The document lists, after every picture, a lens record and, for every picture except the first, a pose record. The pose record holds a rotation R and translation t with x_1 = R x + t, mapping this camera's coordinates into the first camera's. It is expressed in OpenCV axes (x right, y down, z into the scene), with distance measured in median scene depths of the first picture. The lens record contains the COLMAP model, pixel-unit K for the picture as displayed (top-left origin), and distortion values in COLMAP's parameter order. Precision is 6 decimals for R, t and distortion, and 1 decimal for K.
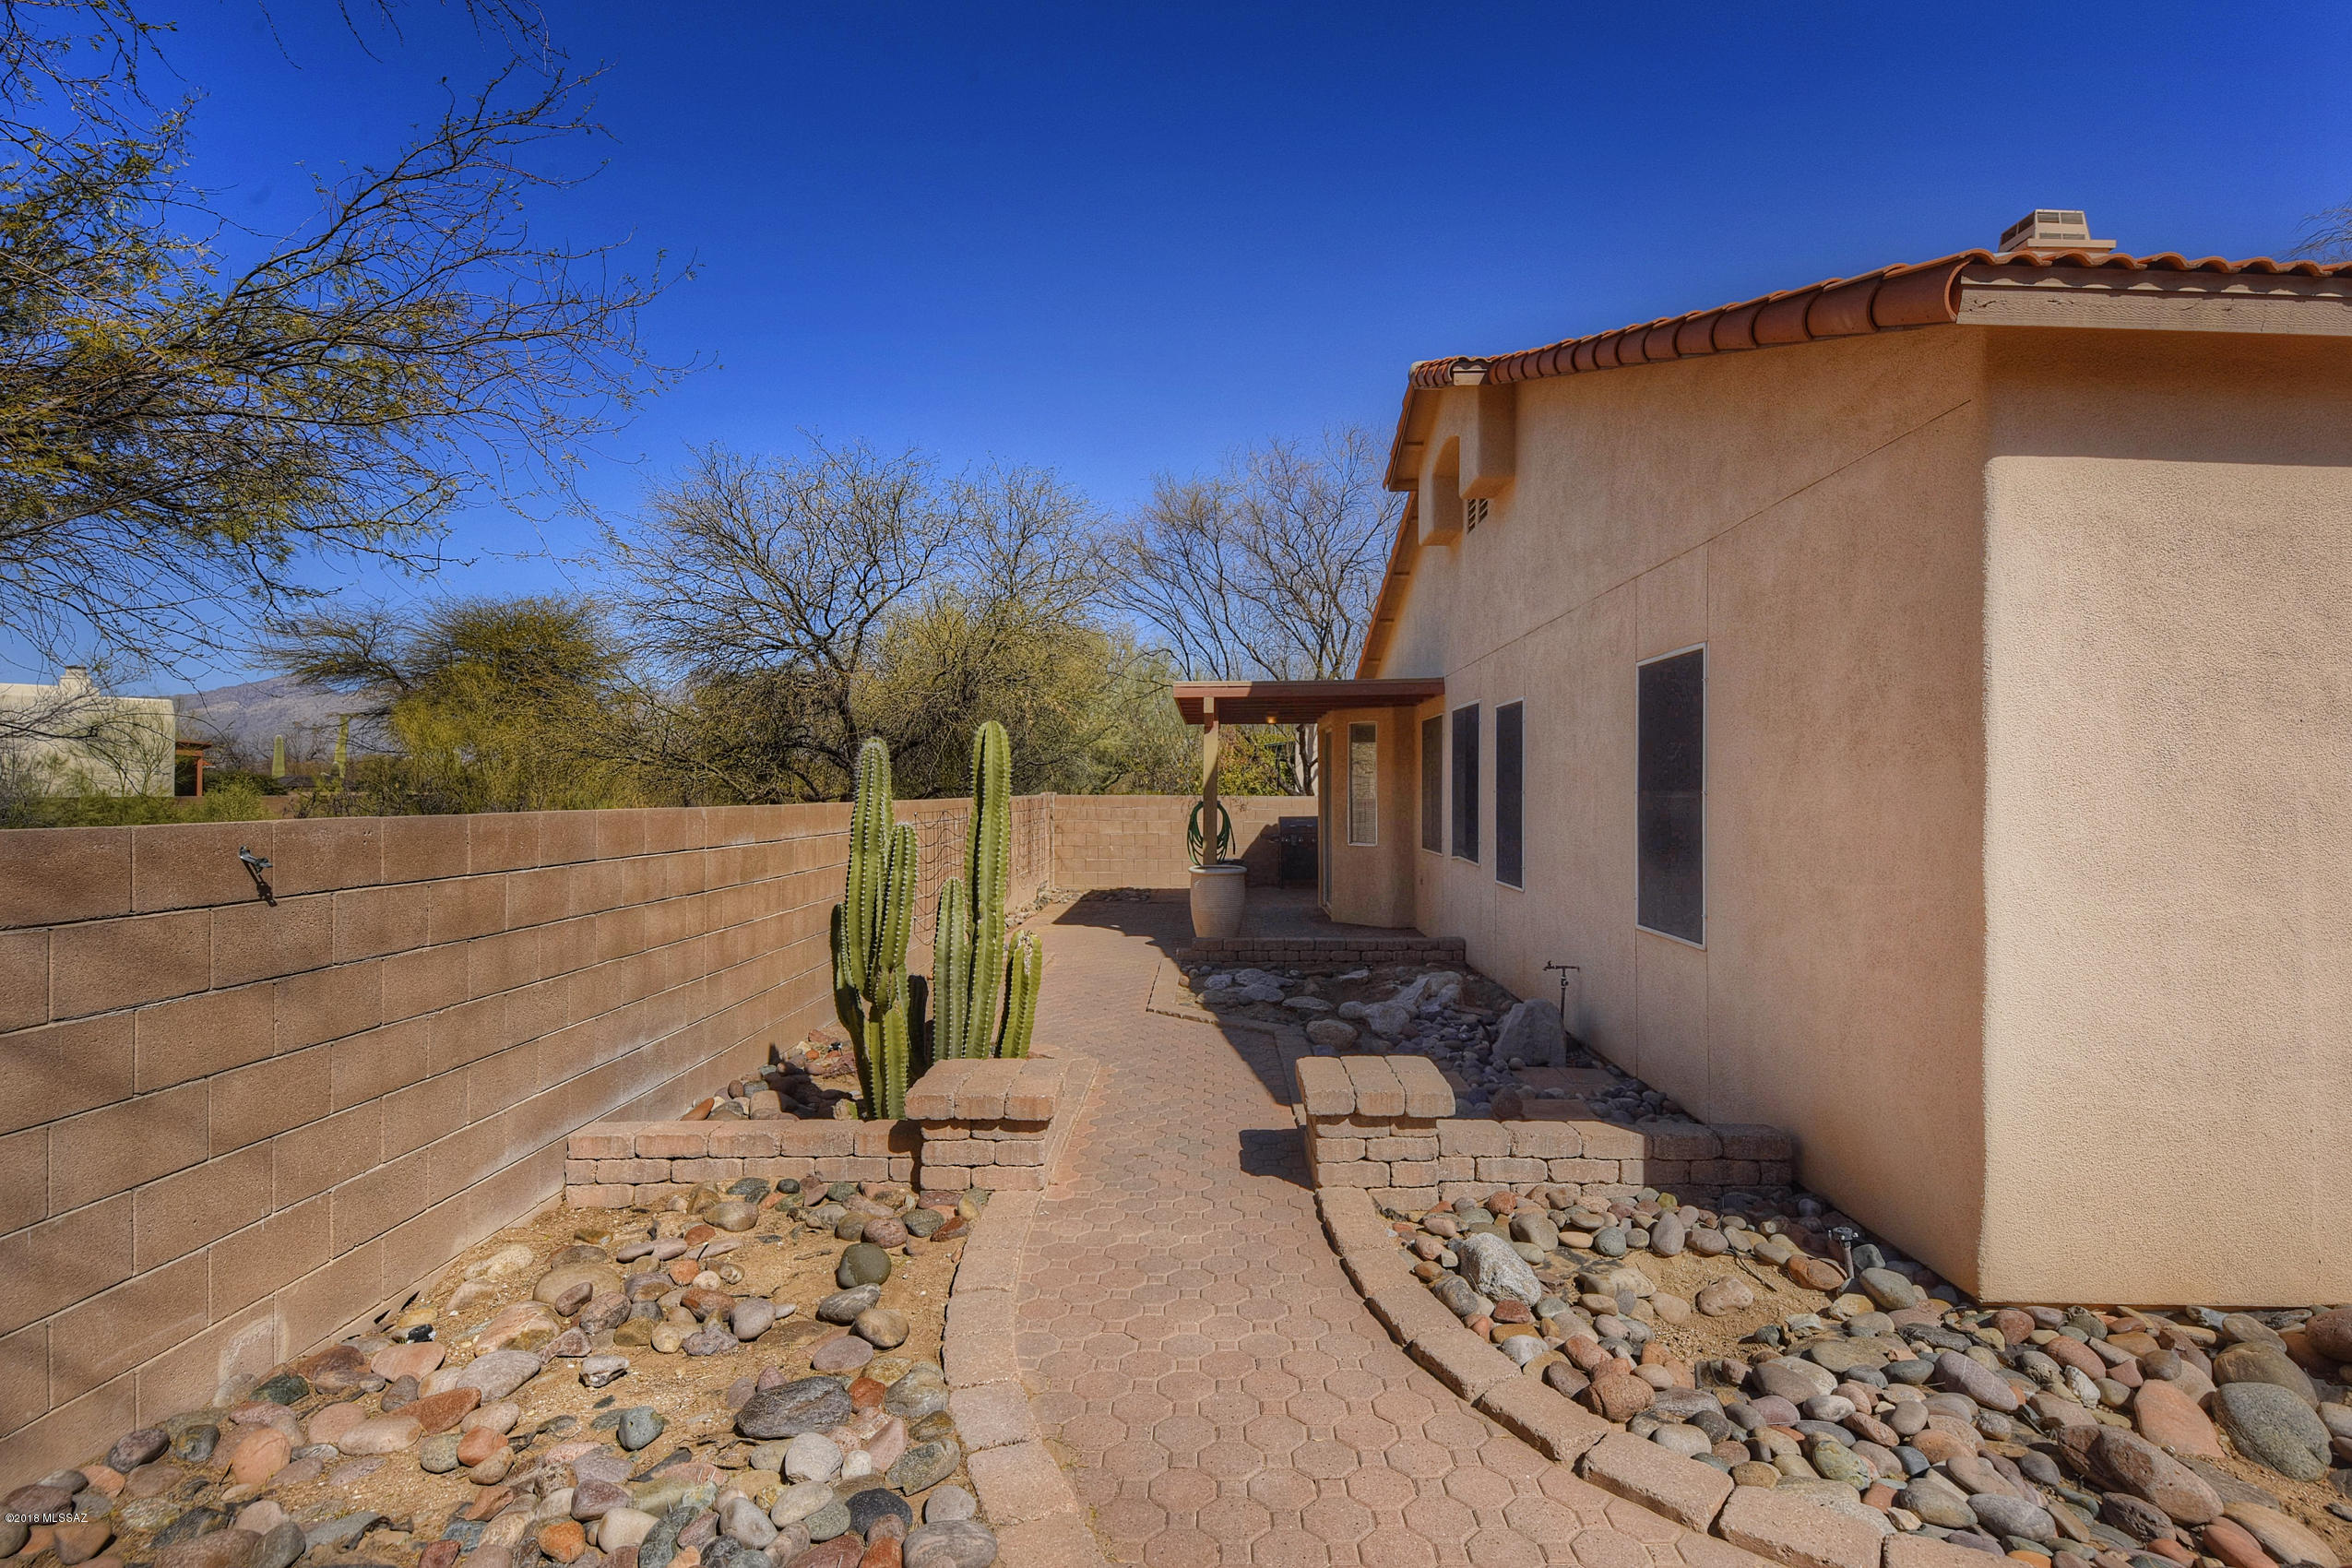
lens RADIAL K [[1046.0, 0, 1176.0], [0, 1046.0, 784.0], [0, 0, 1]] dist [-0.003229, -0.007286]
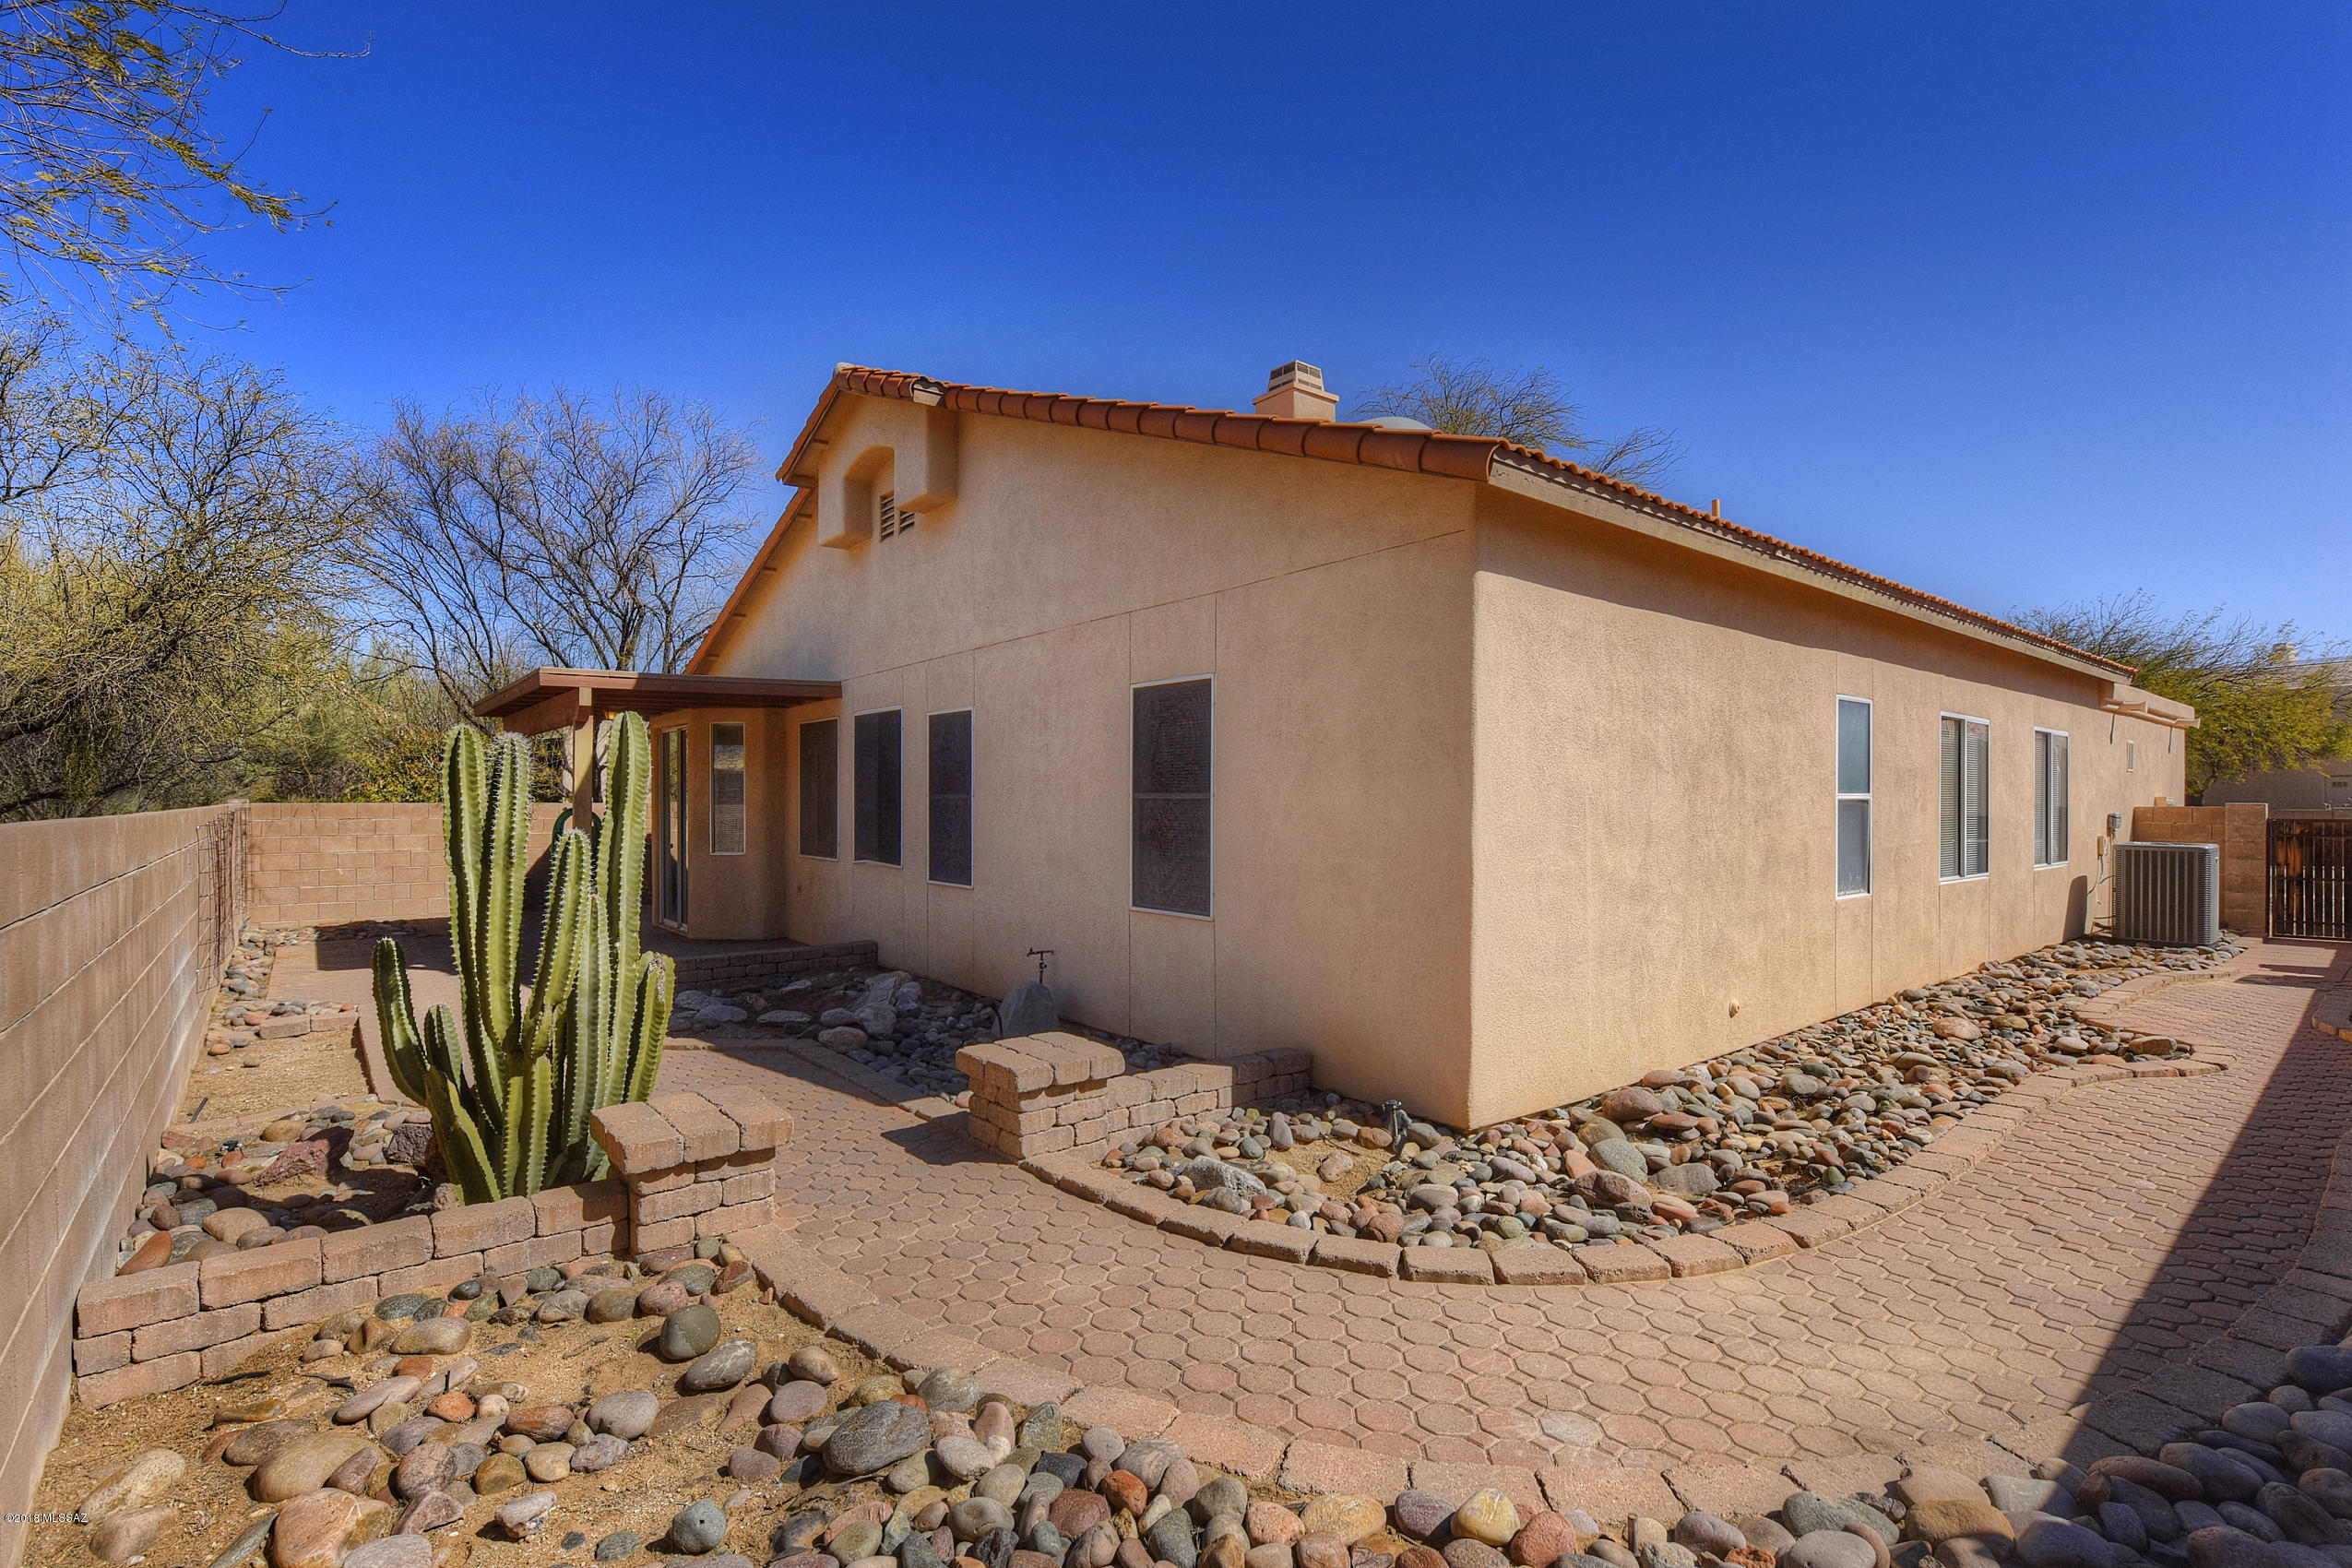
lens RADIAL K [[1058.5, 0, 1173.9], [0, 1058.5, 792.0], [0, 0, 1]] dist [-0.008394, -0.007867]
pose [[0.791088, -0.000458, 0.611702, -0.404797], [-0.000784, 0.999998, 0.001762, 0.004801], [-0.611702, -0.001873, 0.791086, 0.041416]]
